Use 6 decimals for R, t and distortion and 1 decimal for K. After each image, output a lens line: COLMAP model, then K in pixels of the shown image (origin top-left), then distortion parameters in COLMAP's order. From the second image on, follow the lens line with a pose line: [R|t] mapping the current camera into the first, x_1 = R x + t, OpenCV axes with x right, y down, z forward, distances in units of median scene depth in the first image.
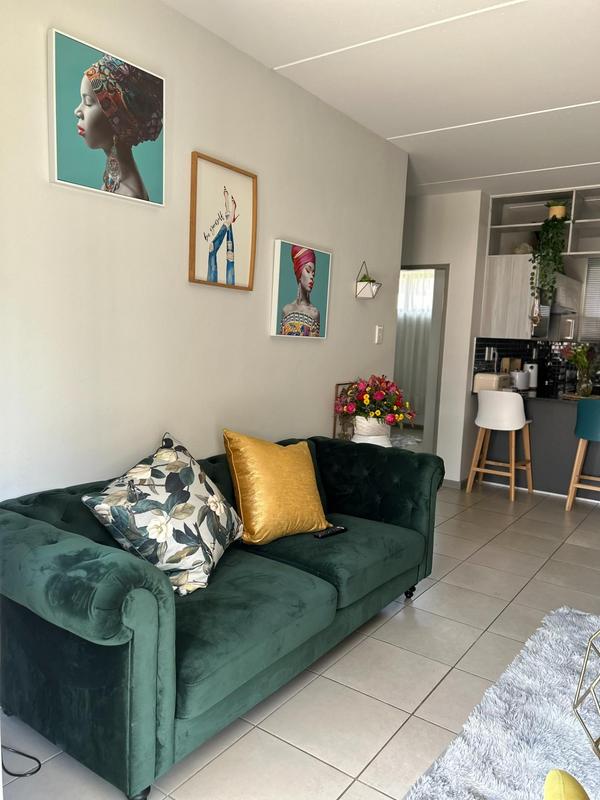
lens RADIAL K [[604.1, 0, 305.2], [0, 604.1, 404.7], [0, 0, 1]] dist [0.039660, -0.018324]
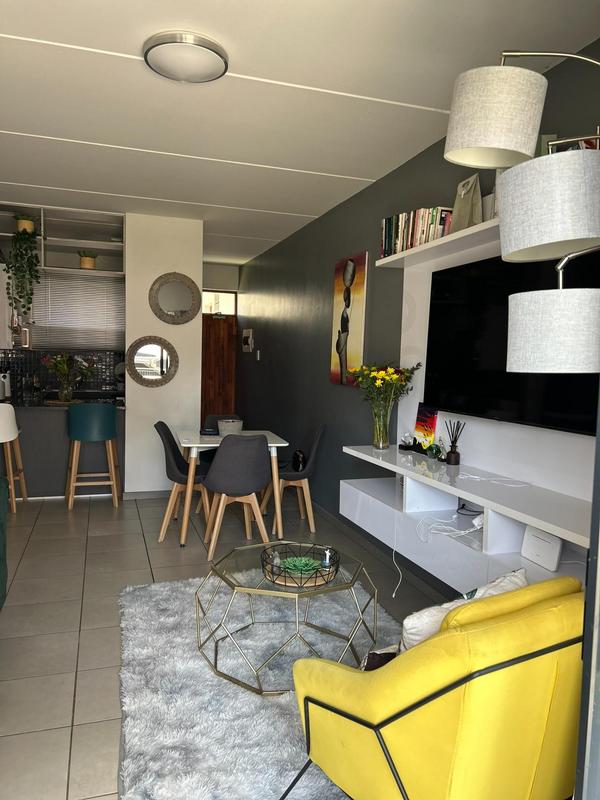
lens RADIAL K [[604.1, 0, 299.8], [0, 604.1, 402.7], [0, 0, 1]] dist [0.039660, -0.018324]
pose [[0.600600, -0.081025, 0.795434, -0.151514], [0.088603, 0.995469, 0.034501, -0.012641], [-0.794626, 0.049756, 0.605058, 0.022120]]
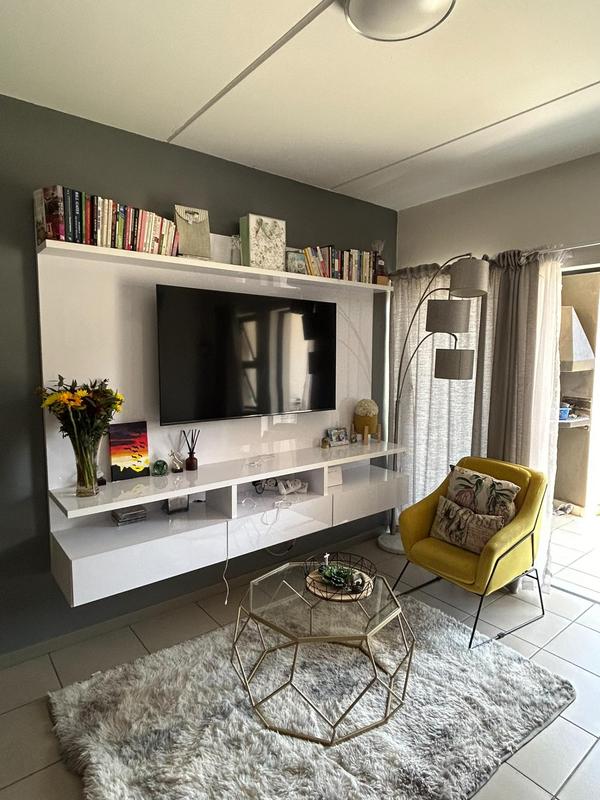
lens RADIAL K [[461.5, 0, 298.3], [0, 461.5, 398.9], [0, 0, 1]] dist [-0.003261, -0.001746]
pose [[-0.958208, -0.083000, 0.273767, 0.180395], [-0.023676, 0.976711, 0.213250, -0.105611], [-0.285091, 0.197856, -0.937857, 0.710039]]
